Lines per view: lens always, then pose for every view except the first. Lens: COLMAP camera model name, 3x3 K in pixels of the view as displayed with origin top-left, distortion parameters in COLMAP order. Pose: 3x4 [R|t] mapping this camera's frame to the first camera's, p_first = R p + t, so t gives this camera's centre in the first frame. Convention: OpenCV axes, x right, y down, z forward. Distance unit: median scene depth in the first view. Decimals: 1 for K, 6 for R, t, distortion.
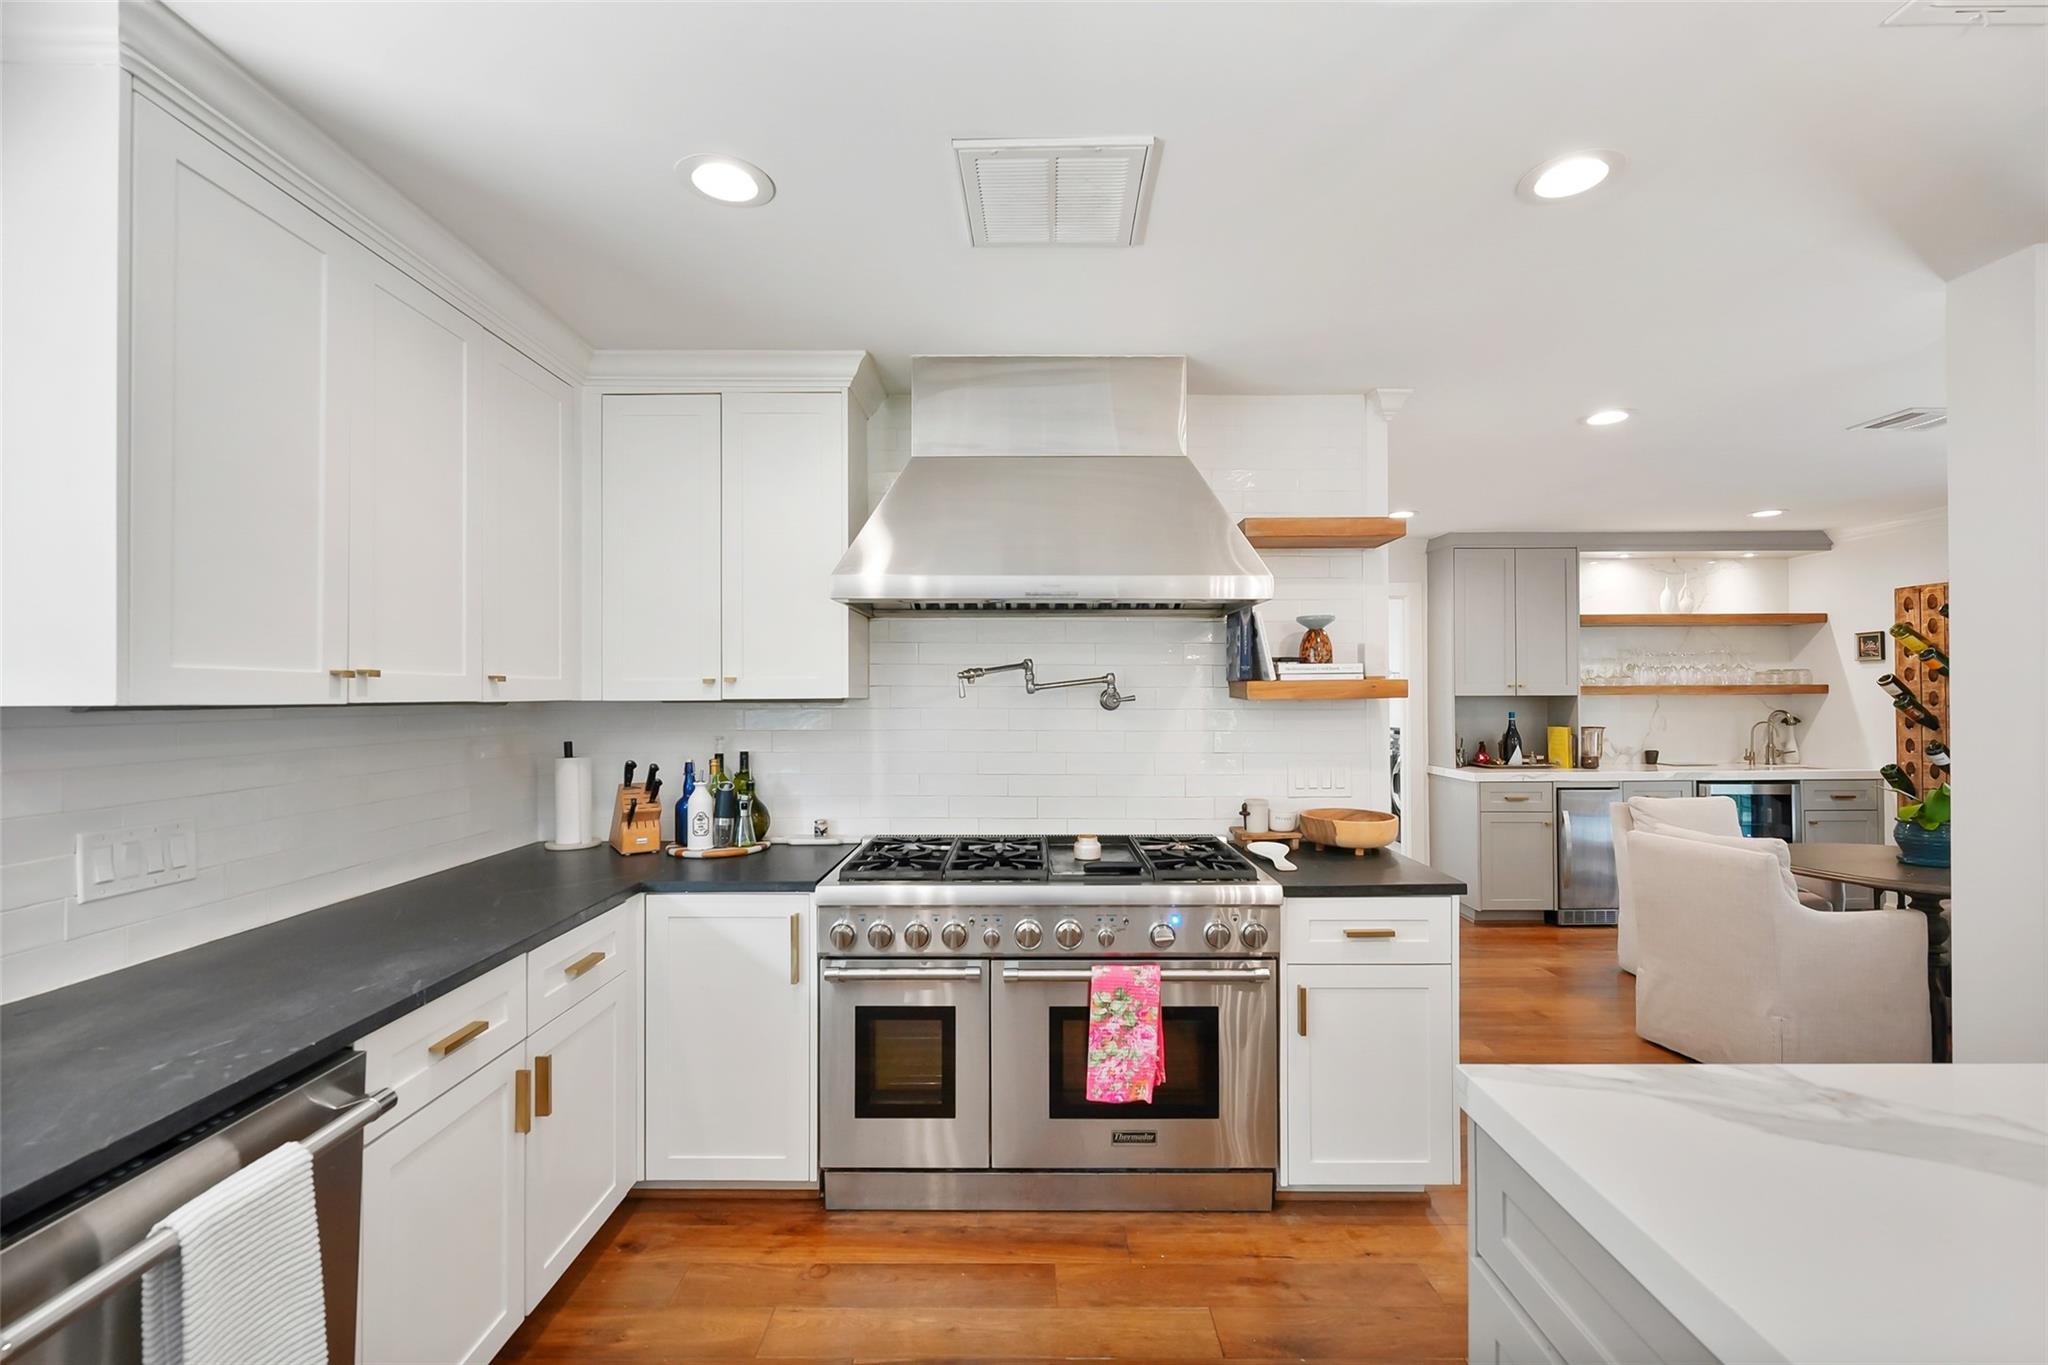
lens RADIAL K [[864.4, 0, 1026.5], [0, 864.4, 688.5], [0, 0, 1]] dist [-0.002912, -0.000221]
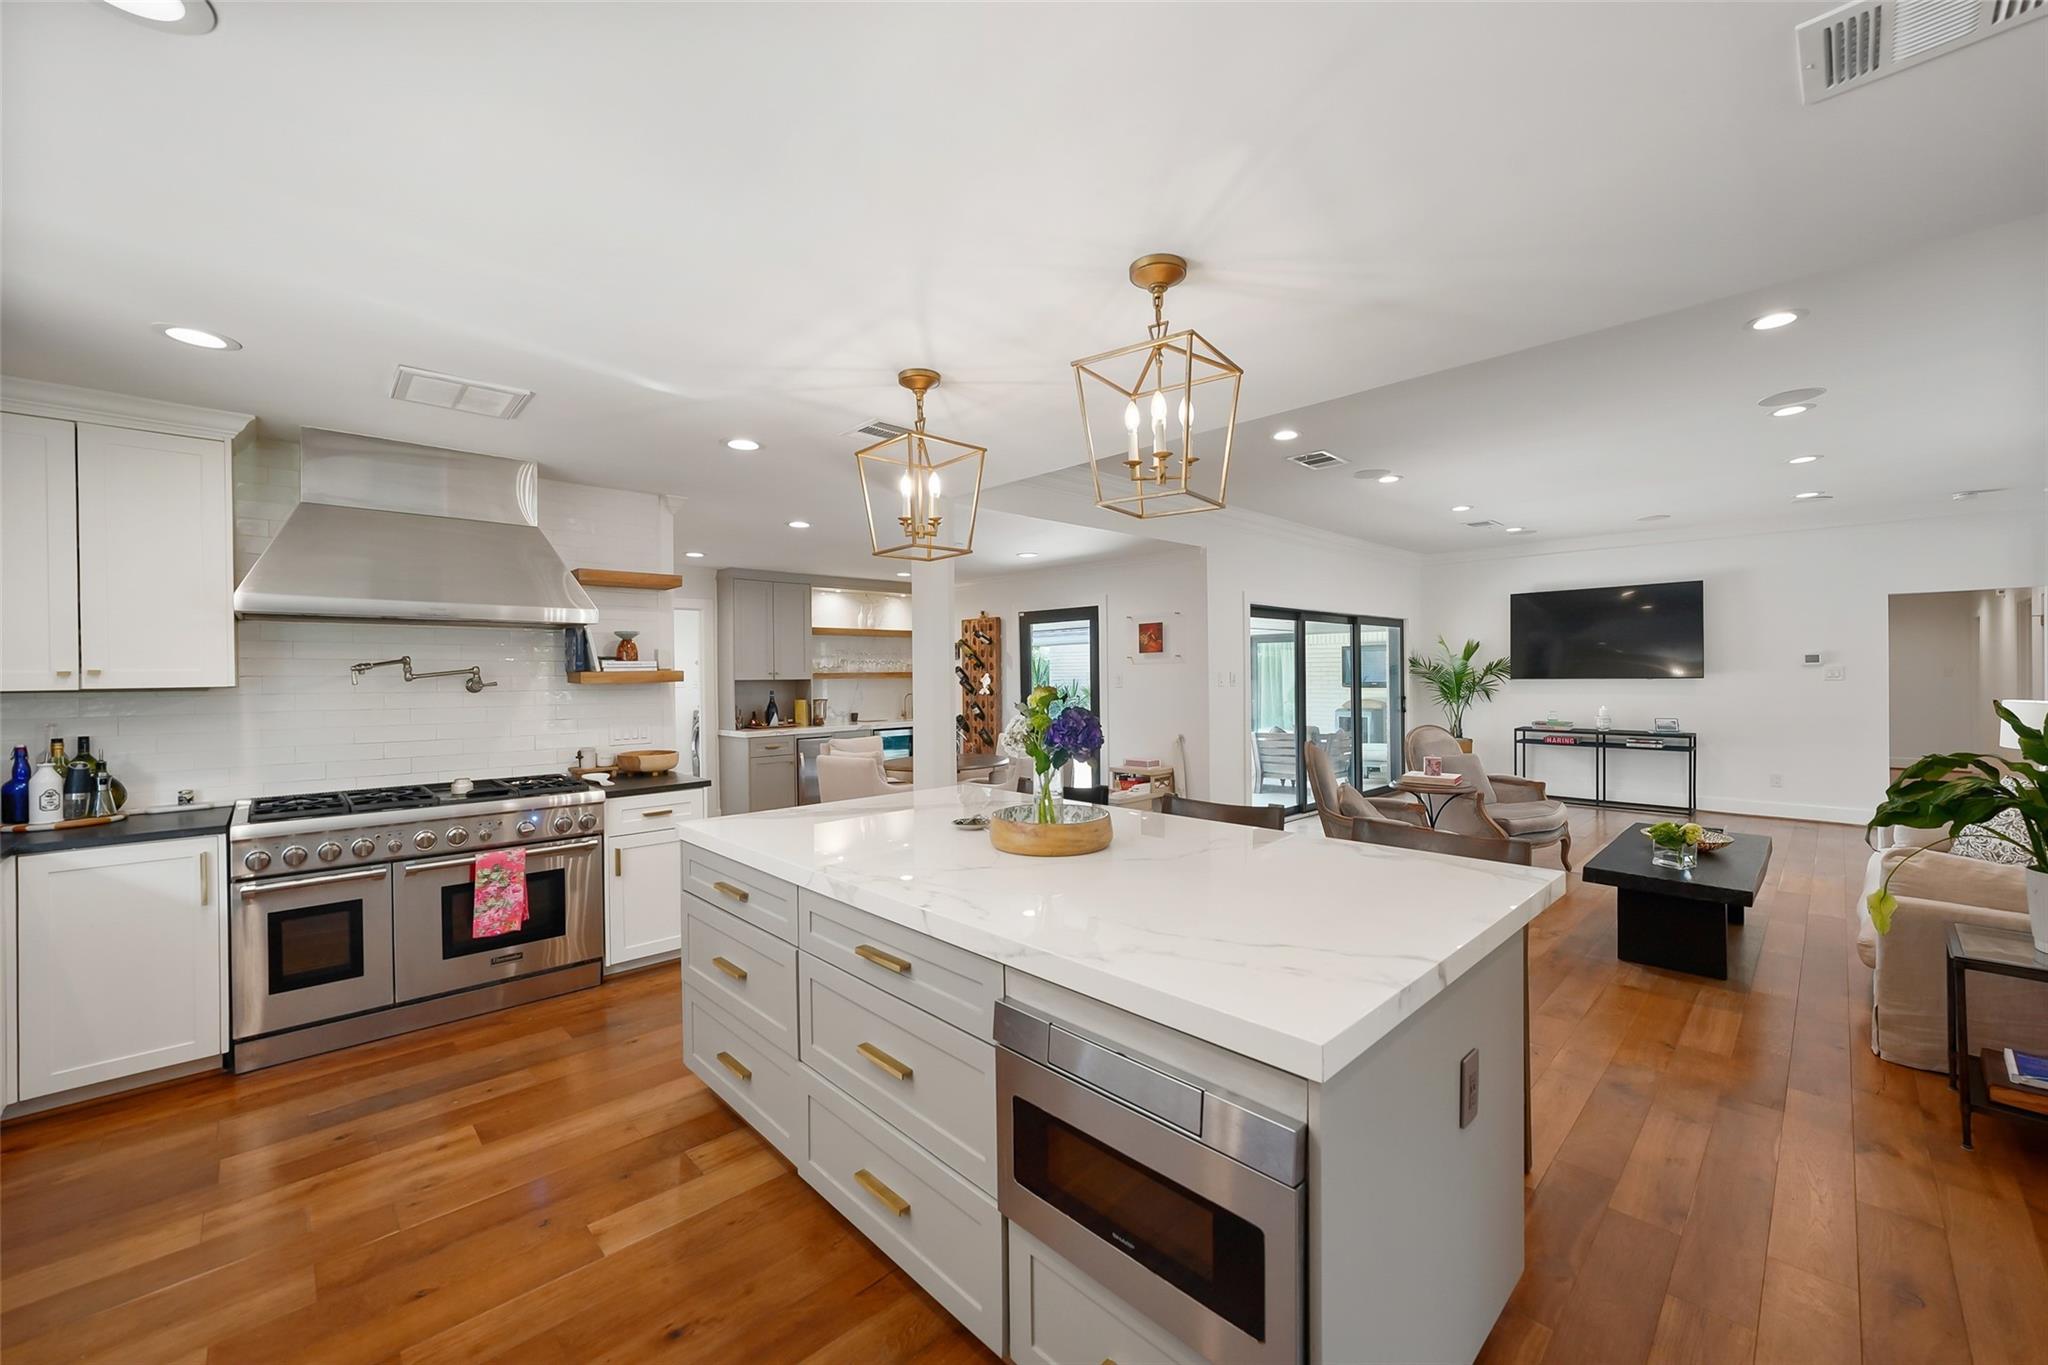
lens RADIAL K [[797.9, 0, 1019.2], [0, 797.9, 677.4], [0, 0, 1]] dist [-0.016558, 0.005429]
pose [[0.722764, -0.007186, 0.691058, -0.094111], [0.004598, 0.999974, 0.005589, -0.001709], [-0.691080, -0.000862, 0.722778, -0.336680]]
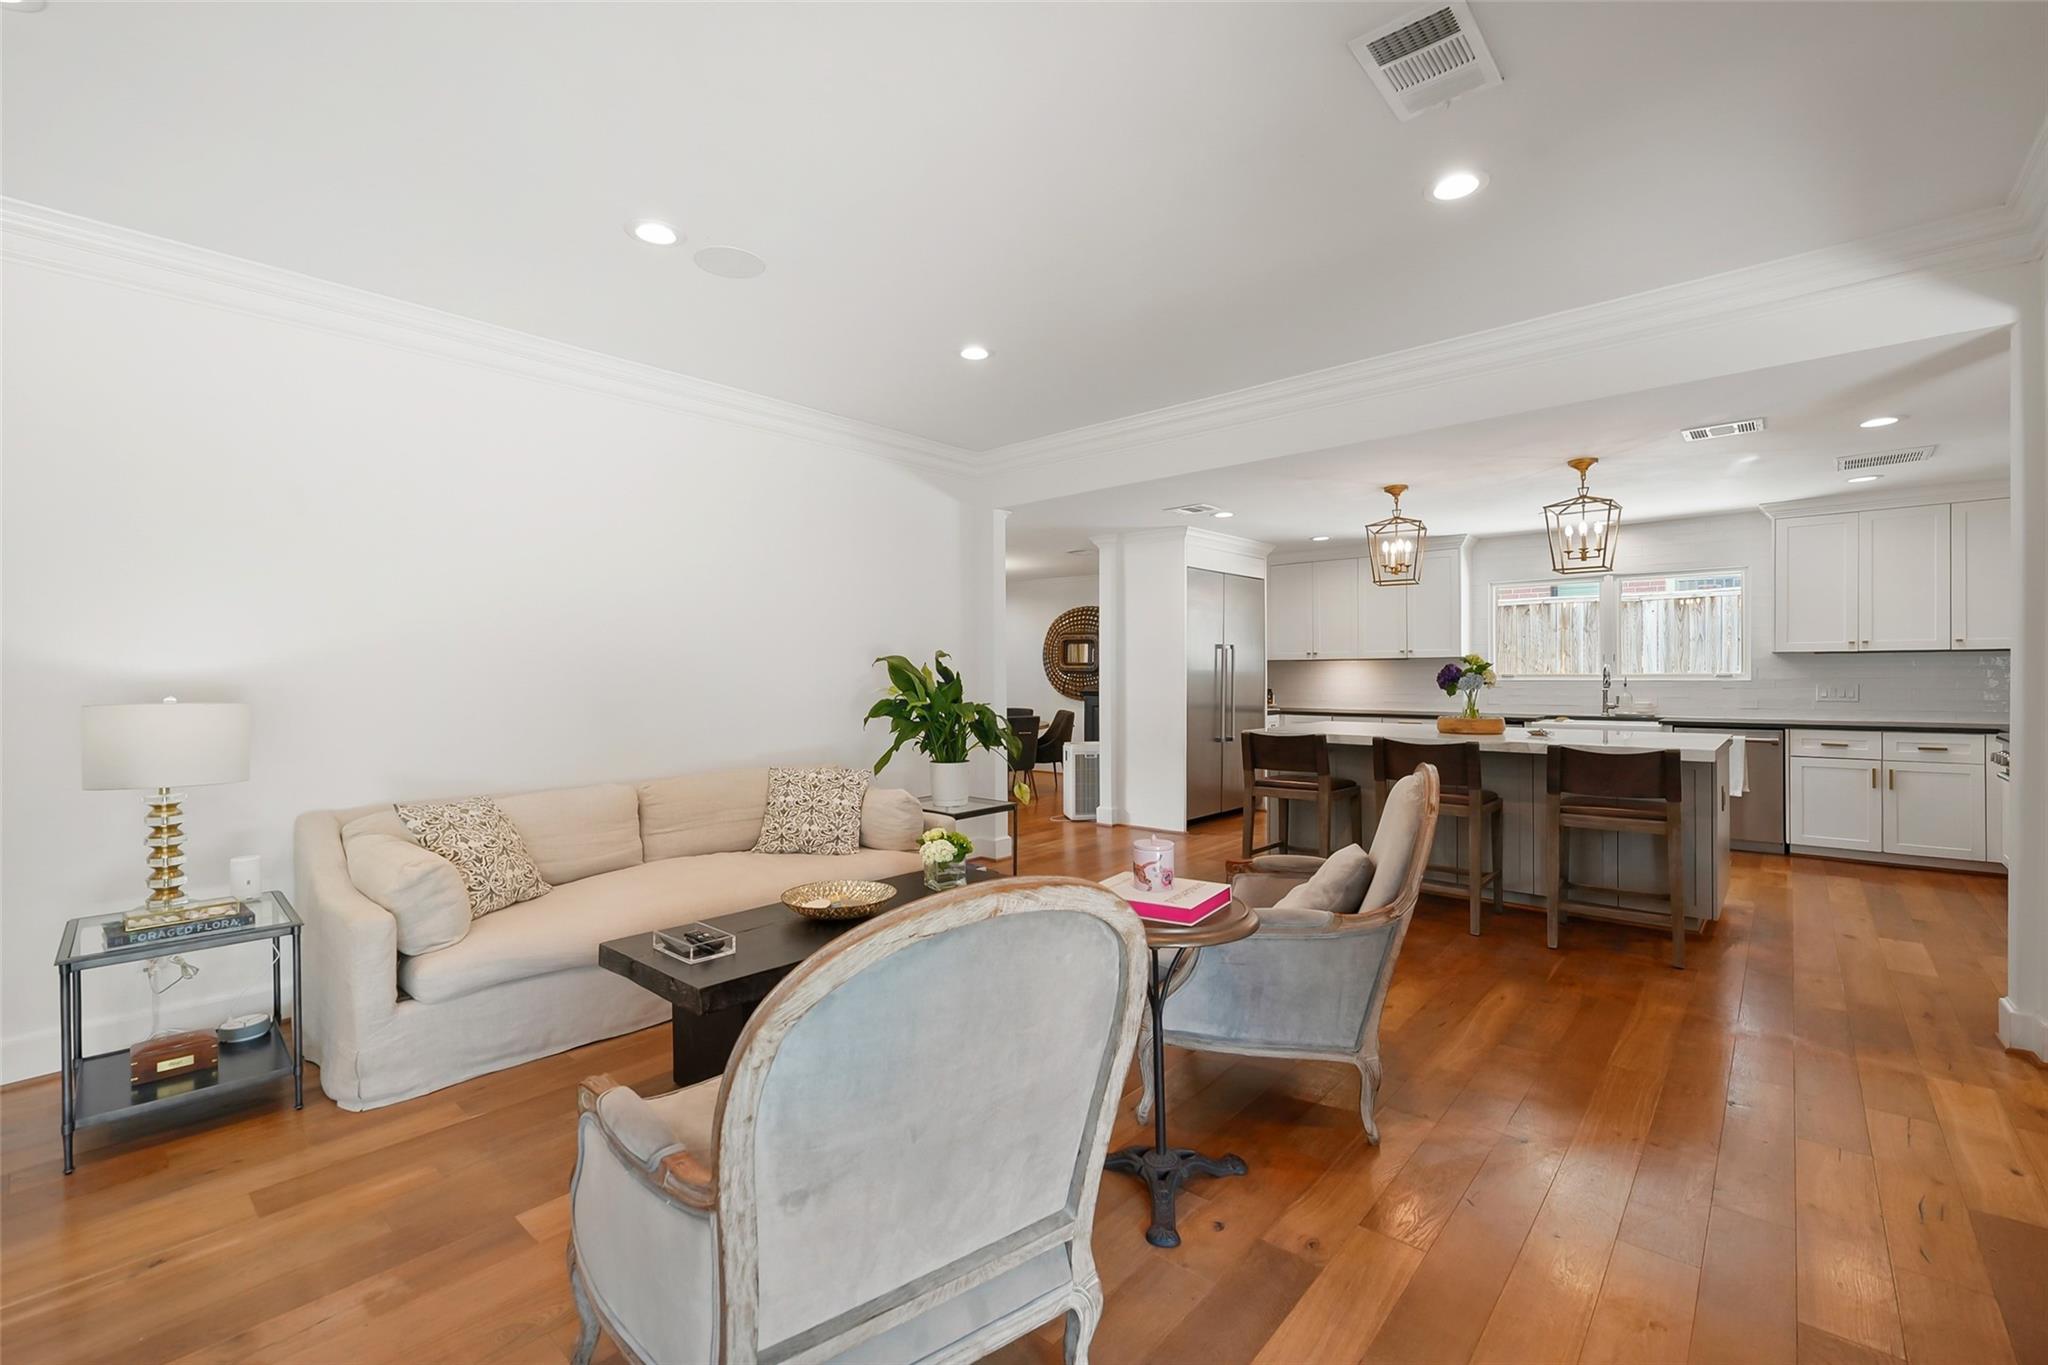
lens RADIAL K [[866.6, 0, 1022.3], [0, 866.6, 680.9], [0, 0, 1]] dist [-0.002953, -0.000074]
pose [[-0.665669, 0.013796, -0.746120, 1.384106], [0.013307, 0.999890, 0.006617, 0.024093], [0.746129, -0.005524, -0.665779, 0.285027]]
